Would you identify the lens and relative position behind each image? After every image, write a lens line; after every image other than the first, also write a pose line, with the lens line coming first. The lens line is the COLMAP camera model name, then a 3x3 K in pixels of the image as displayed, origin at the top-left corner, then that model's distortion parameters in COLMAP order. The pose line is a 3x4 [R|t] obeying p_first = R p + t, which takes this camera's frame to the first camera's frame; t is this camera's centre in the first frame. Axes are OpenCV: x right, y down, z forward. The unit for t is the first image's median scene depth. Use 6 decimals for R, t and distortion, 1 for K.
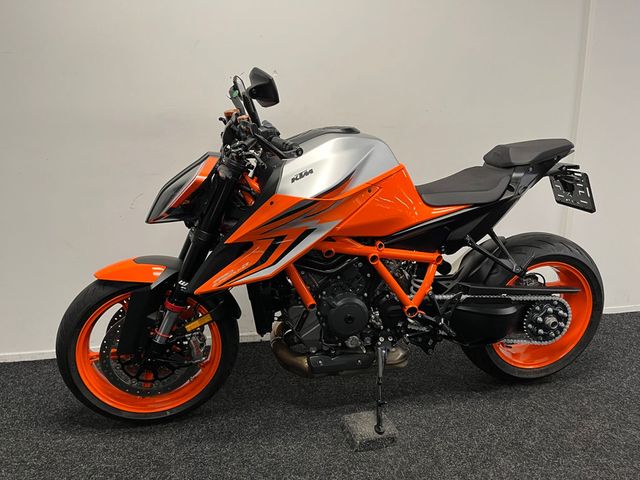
lens RADIAL K [[483.3, 0, 323.3], [0, 483.3, 238.0], [0, 0, 1]] dist [0.087294, -0.118148]
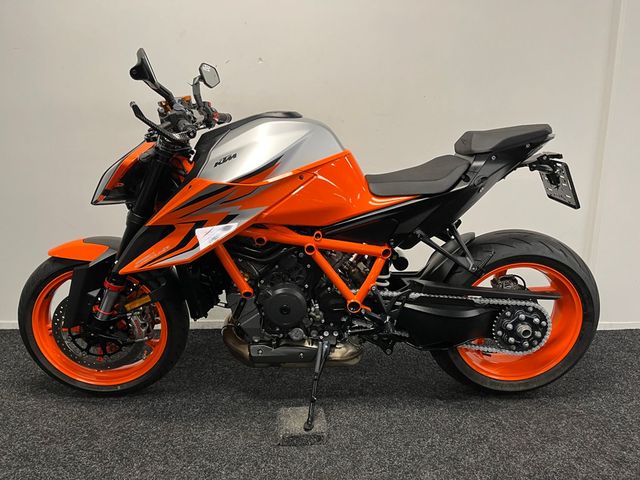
lens RADIAL K [[483.3, 0, 323.3], [0, 483.3, 238.0], [0, 0, 1]] dist [0.087294, -0.118148]
pose [[0.979596, 0.041765, -0.196591, 0.305966], [-0.040083, 0.999118, 0.012528, 0.007749], [0.196940, -0.004392, 0.980406, 0.060883]]
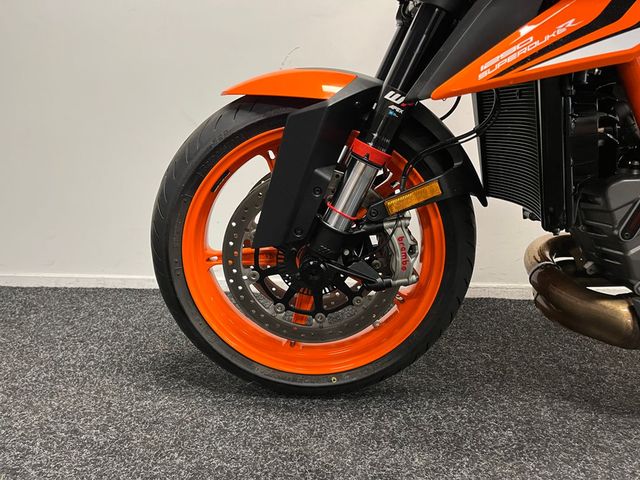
lens RADIAL K [[483.3, 0, 323.3], [0, 483.3, 238.0], [0, 0, 1]] dist [0.087294, -0.118148]
pose [[0.967710, 0.057067, -0.245521, -0.208442], [-0.058614, 0.998280, 0.001005, 0.204952], [0.245157, 0.013418, 0.969391, 0.483920]]
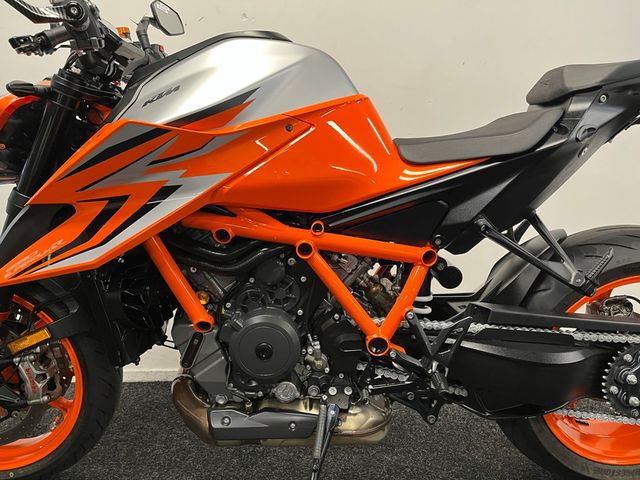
lens RADIAL K [[483.3, 0, 323.3], [0, 483.3, 238.0], [0, 0, 1]] dist [0.087294, -0.118148]
pose [[0.975947, 0.017595, -0.217296, 0.243860], [-0.035843, 0.996124, -0.080322, 0.072828], [0.215041, 0.086178, 0.972795, 0.415964]]
